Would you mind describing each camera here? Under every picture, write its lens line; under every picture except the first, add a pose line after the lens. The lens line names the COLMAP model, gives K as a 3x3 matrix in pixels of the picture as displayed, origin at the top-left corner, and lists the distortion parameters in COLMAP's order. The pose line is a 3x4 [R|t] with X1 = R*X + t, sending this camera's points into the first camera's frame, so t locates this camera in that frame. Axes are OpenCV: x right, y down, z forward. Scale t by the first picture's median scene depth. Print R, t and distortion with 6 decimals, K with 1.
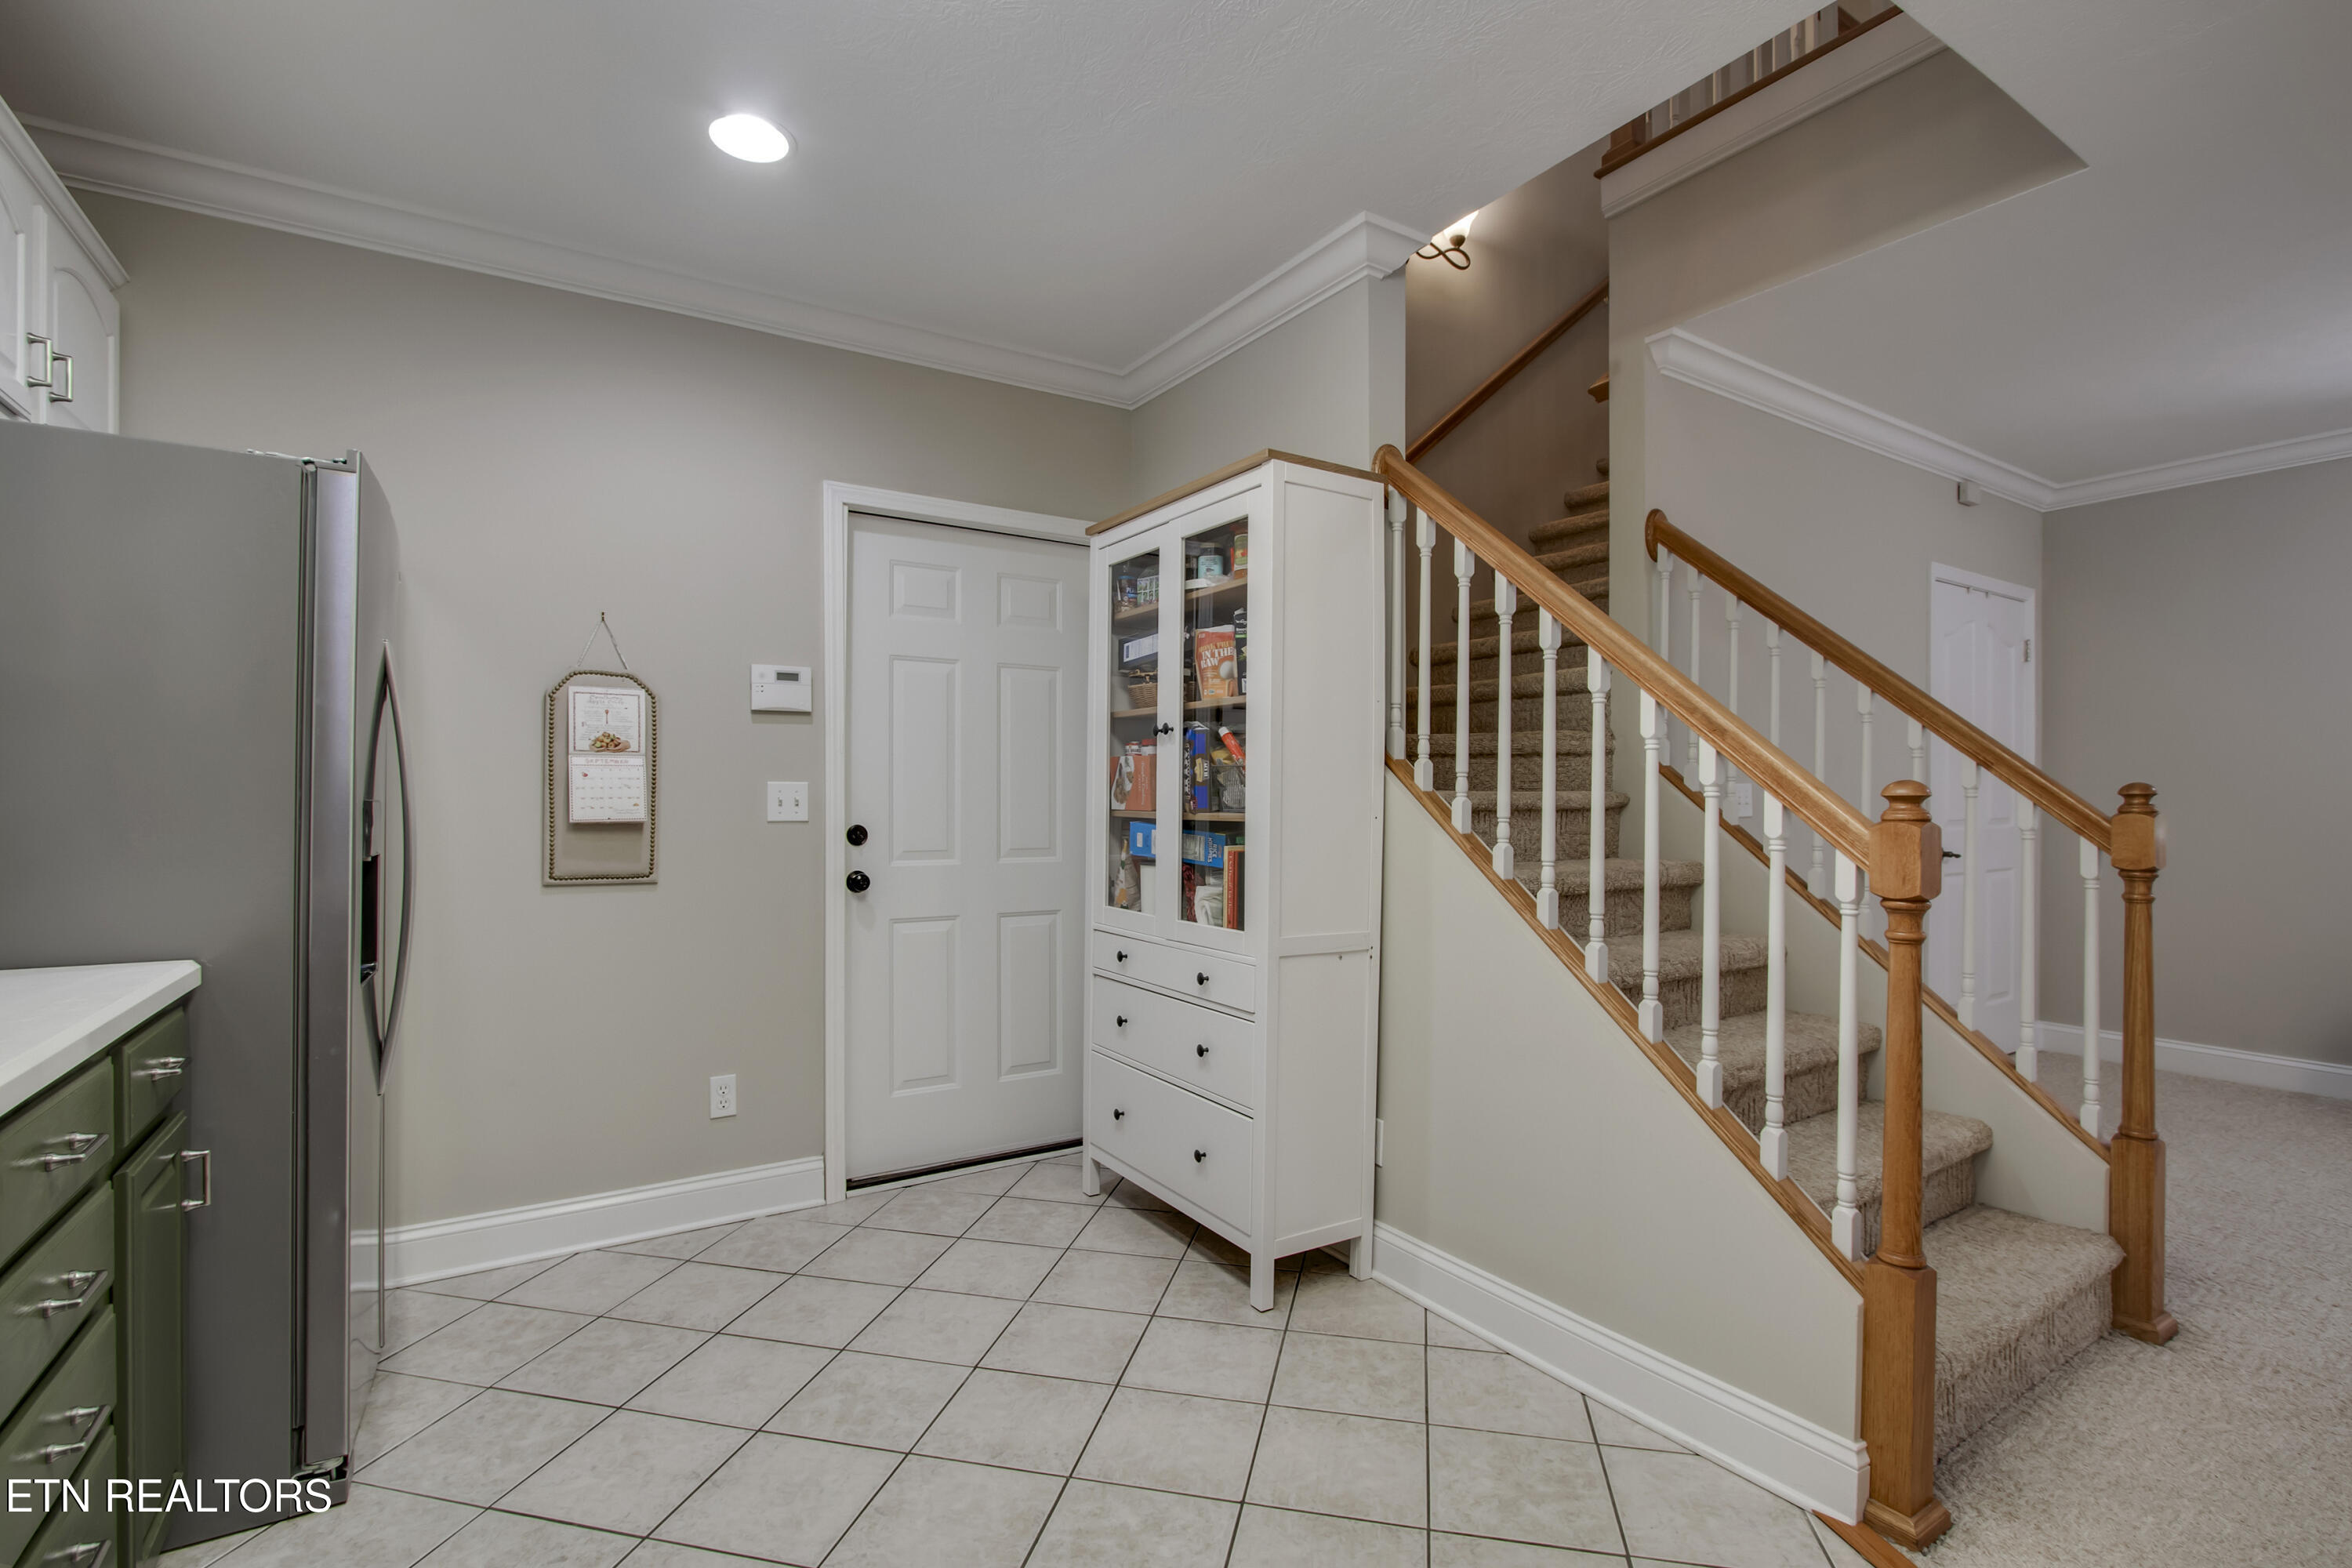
lens RADIAL K [[1083.4, 0, 1175.7], [0, 1083.4, 801.1], [0, 0, 1]] dist [-0.022155, 0.004722]
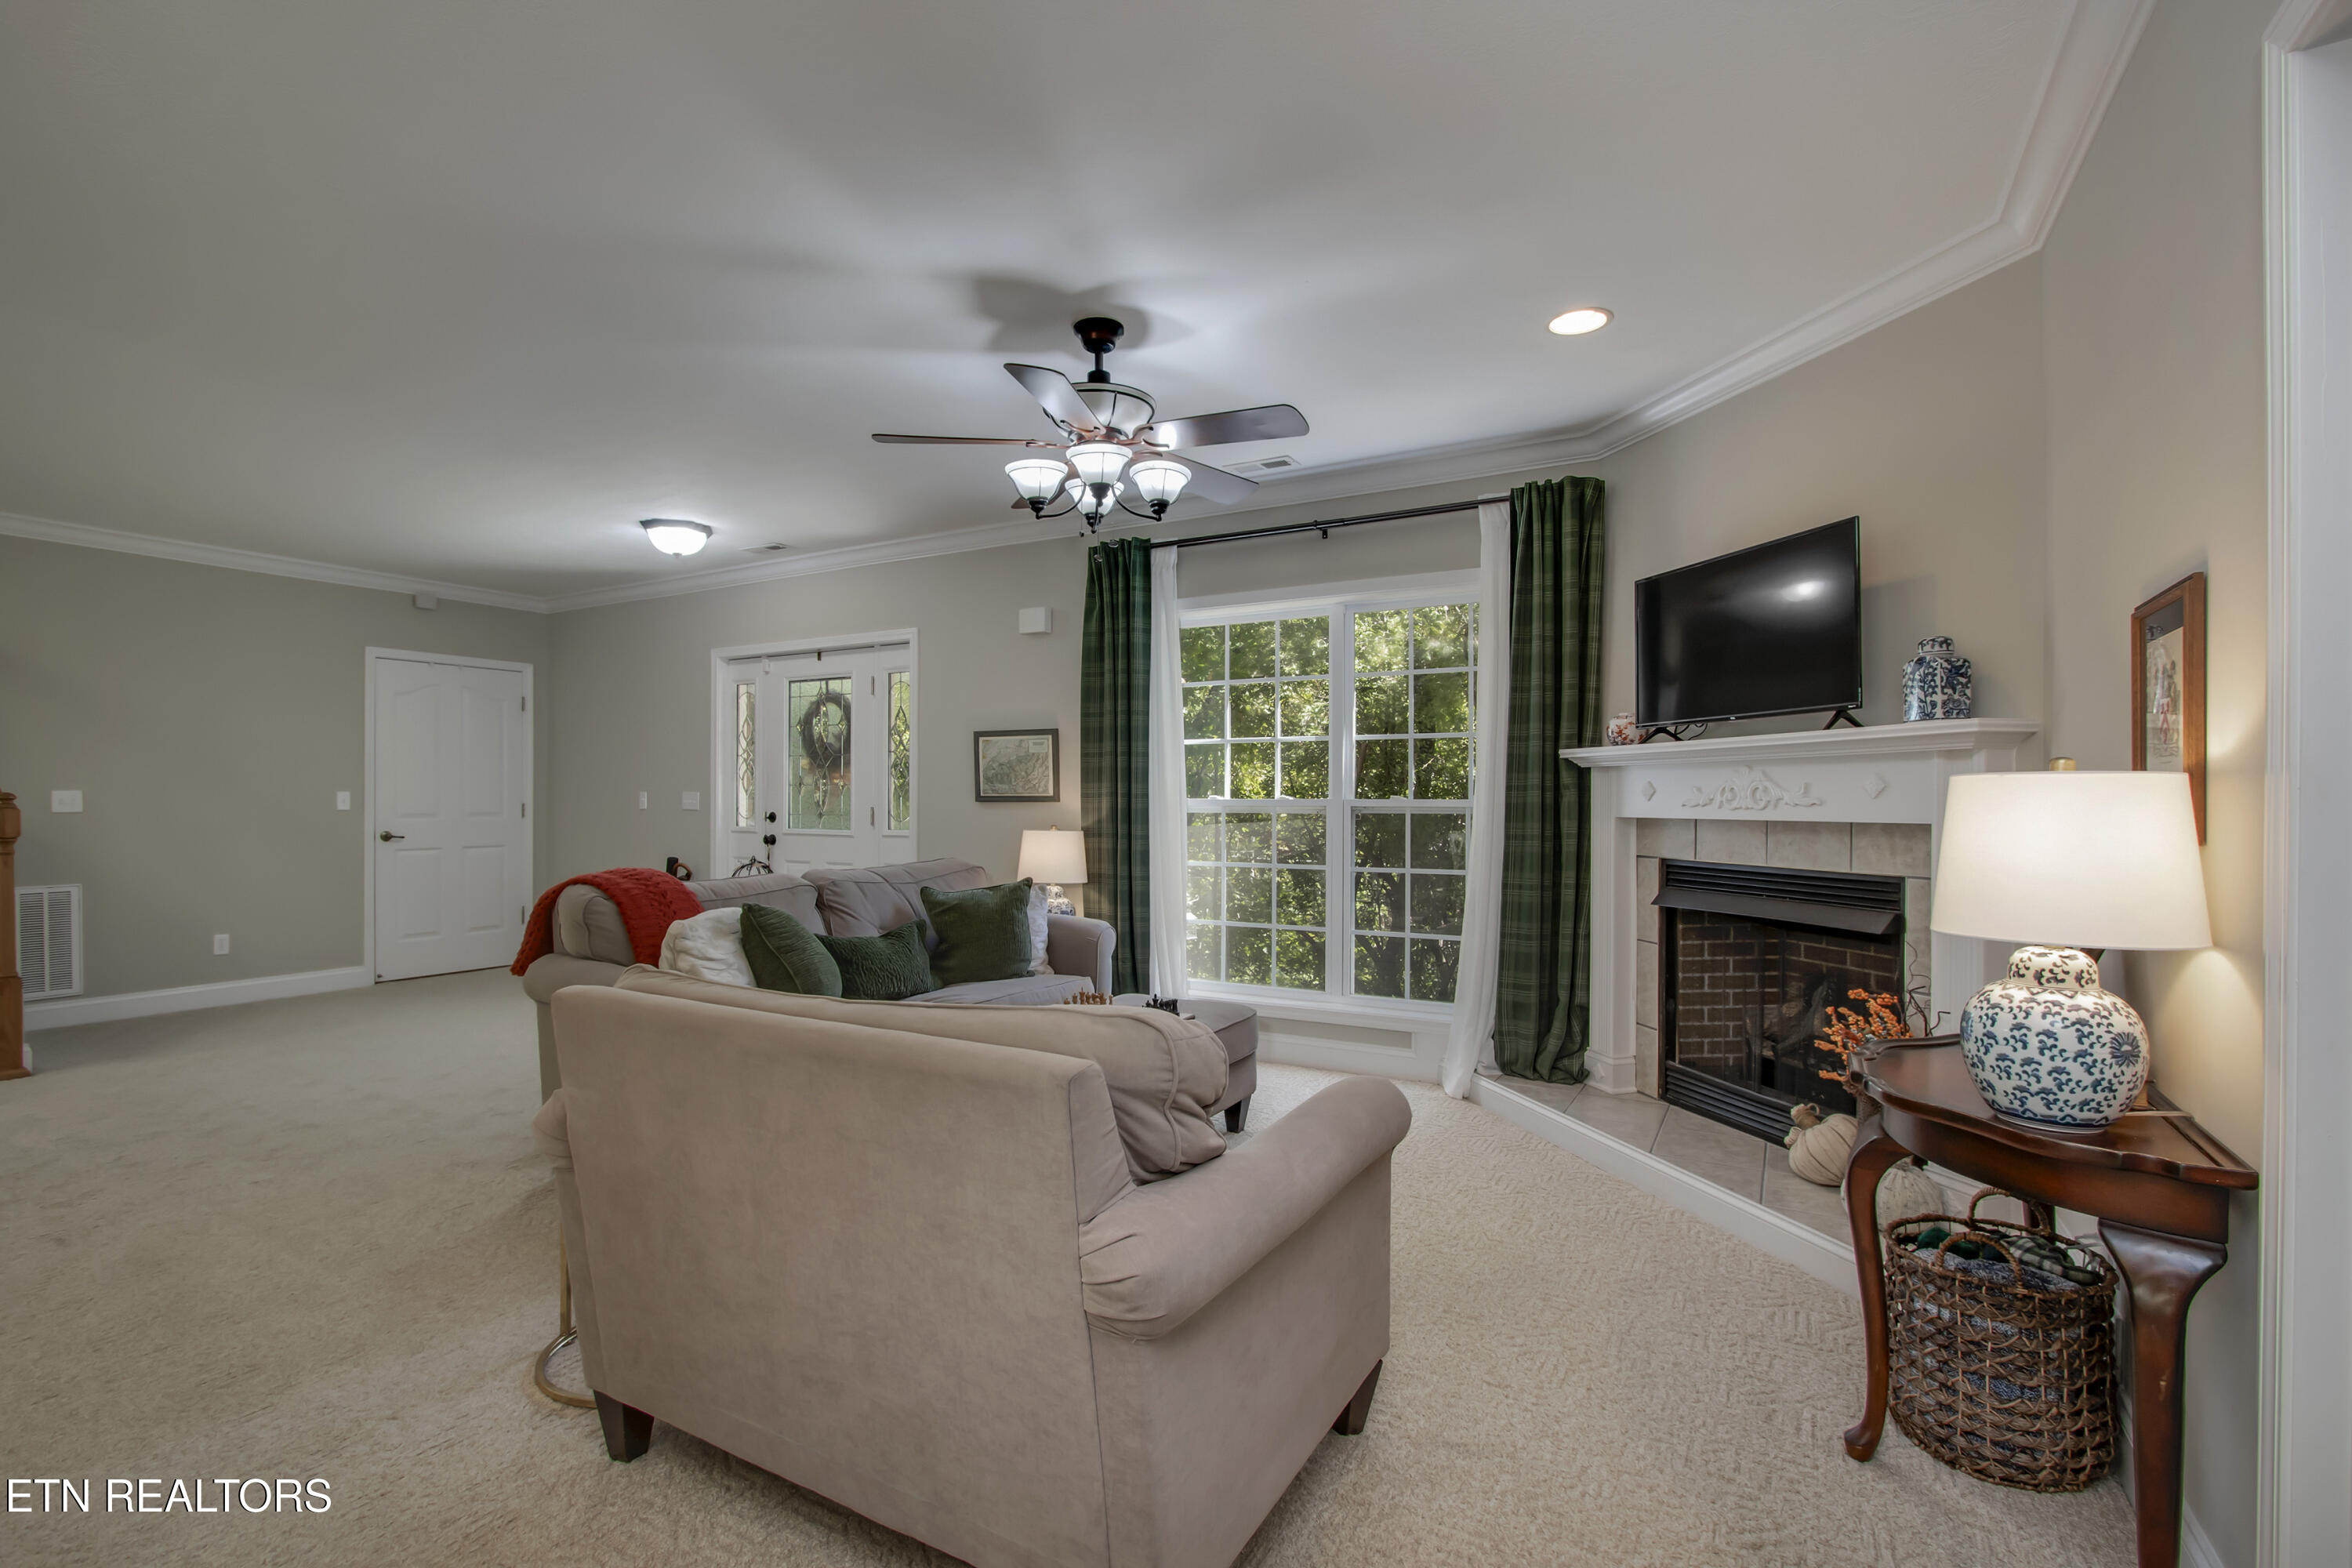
lens RADIAL K [[1083.4, 0, 1175.7], [0, 1083.4, 801.1], [0, 0, 1]] dist [-0.022155, 0.004722]
pose [[0.886746, -0.000408, 0.462257, 1.488666], [0.001021, 0.999999, -0.001075, 0.002929], [-0.462256, 0.001425, 0.886745, -1.310212]]
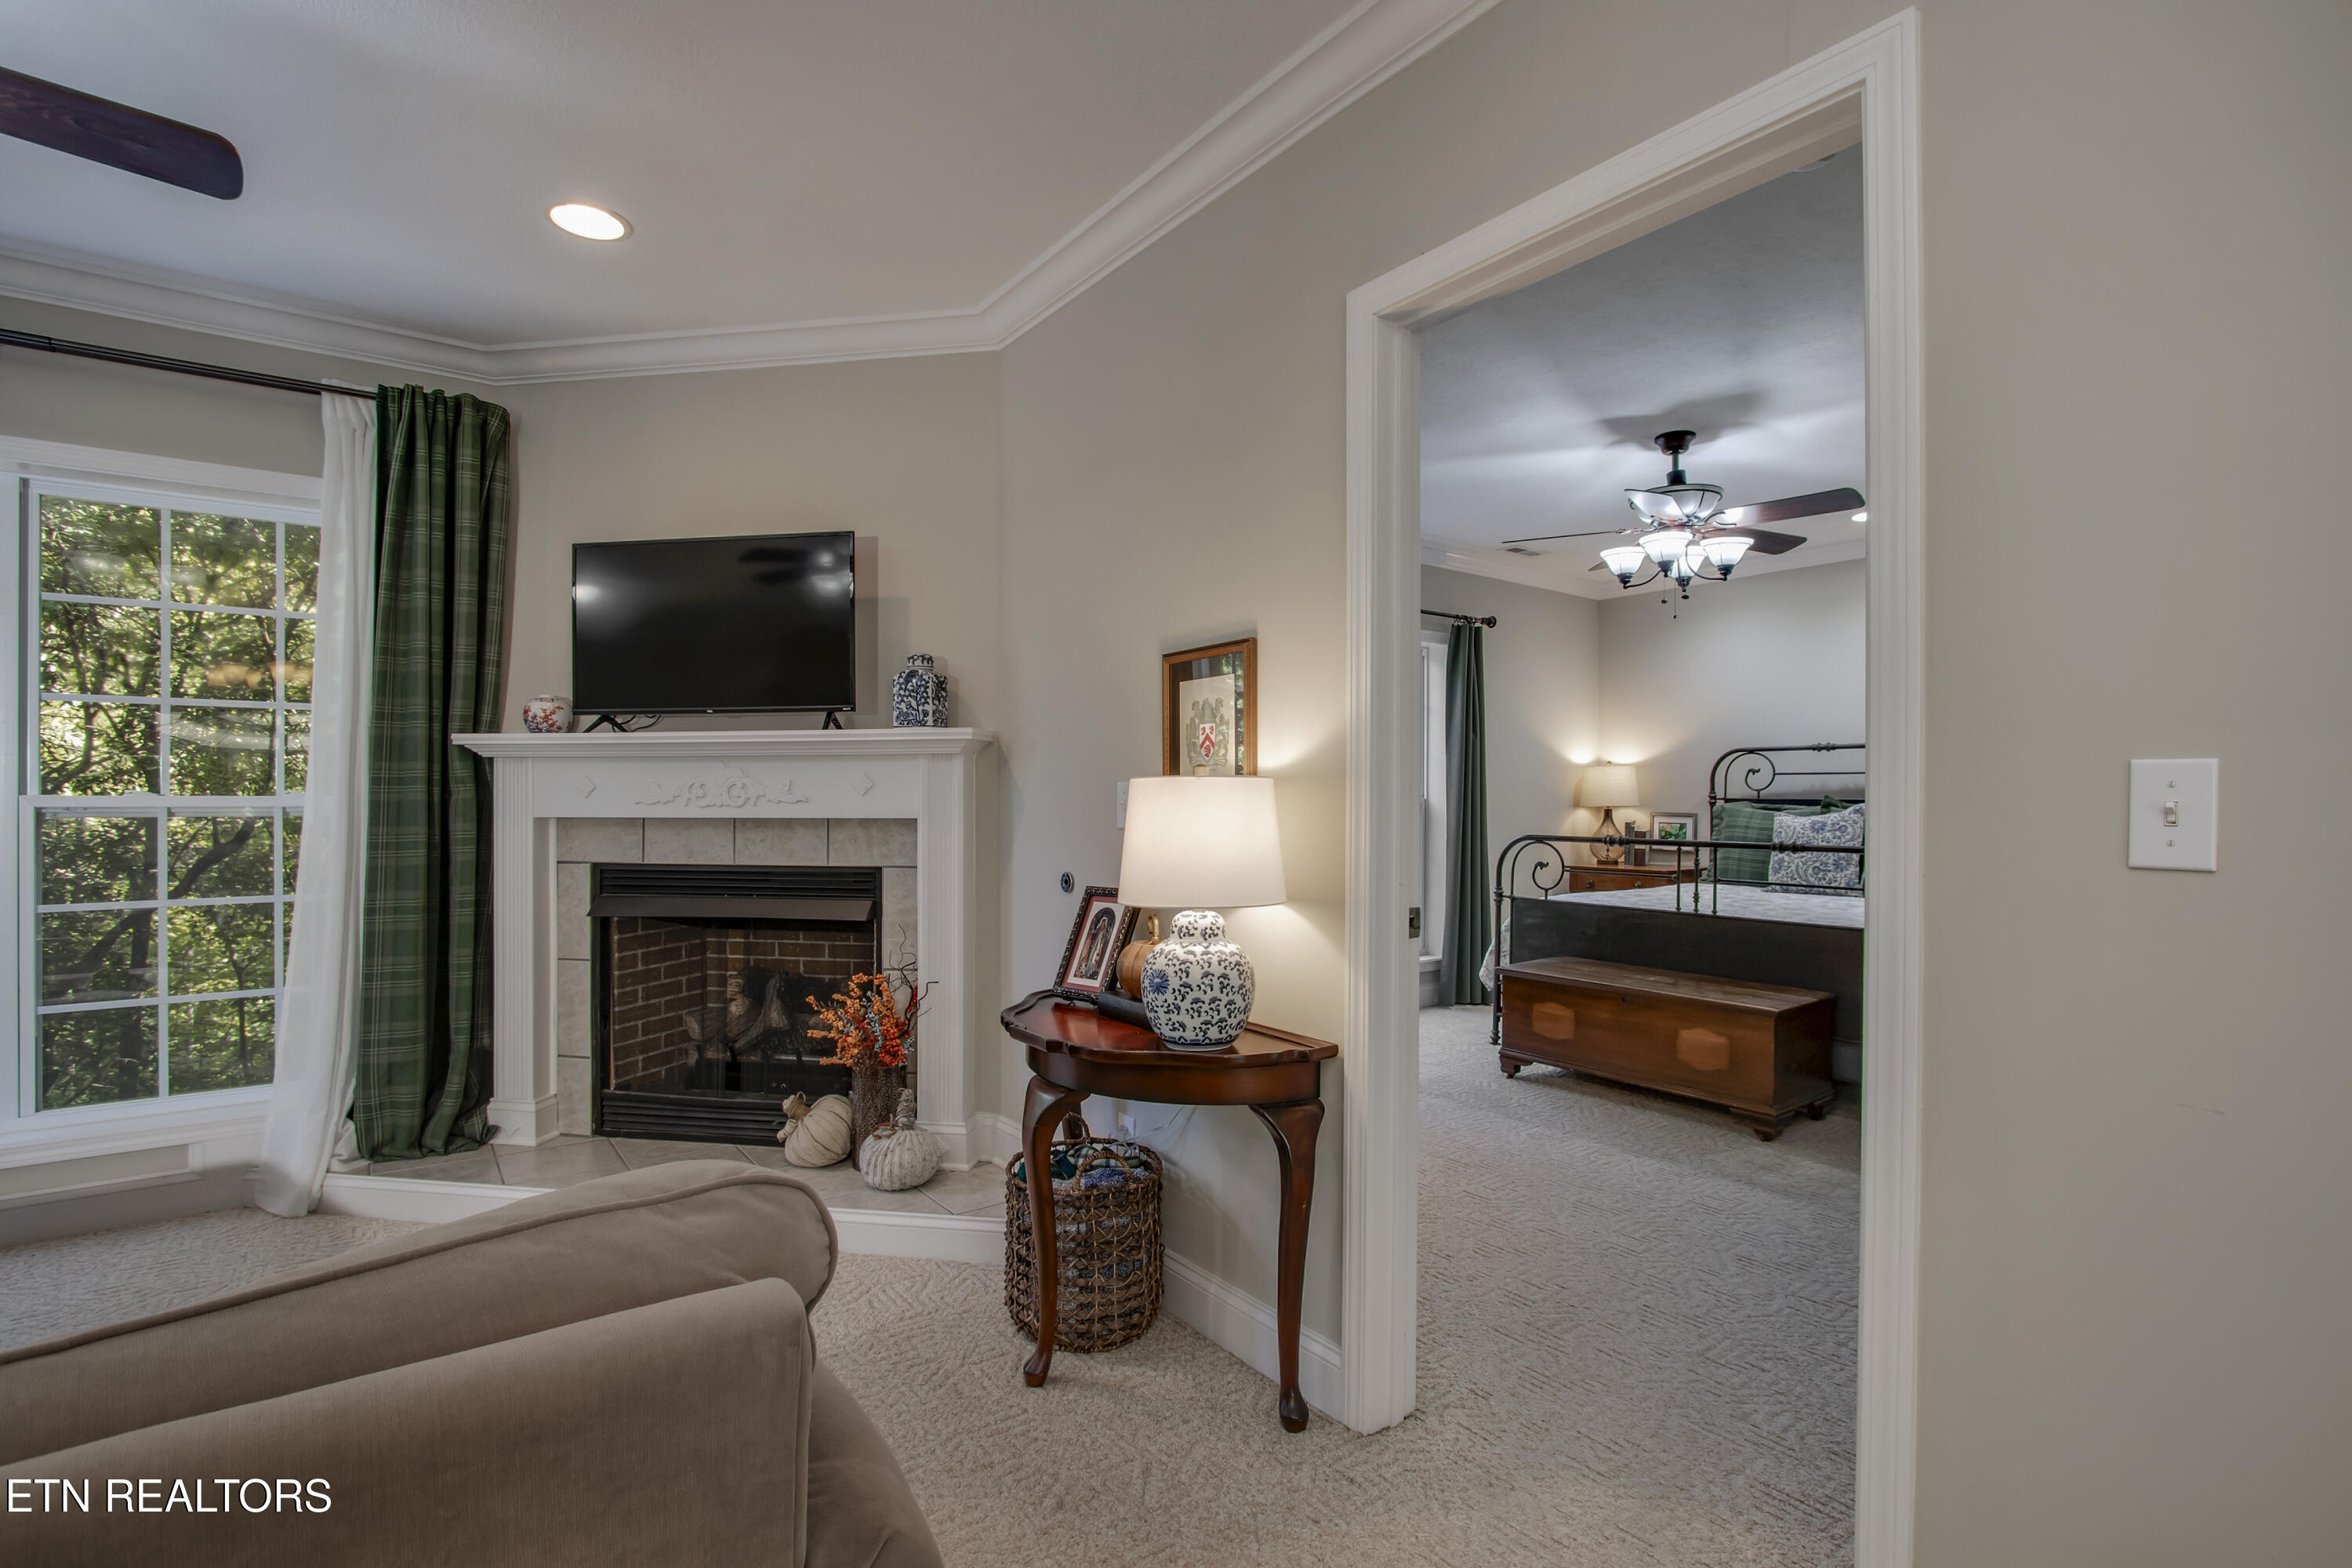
lens RADIAL K [[1083.4, 0, 1175.7], [0, 1083.4, 801.1], [0, 0, 1]] dist [-0.022155, 0.004722]
pose [[-0.069536, -0.003122, 0.997575, 1.420732], [0.001237, 0.999994, 0.003215, 0.002219], [-0.997579, 0.001458, -0.069531, -0.973412]]
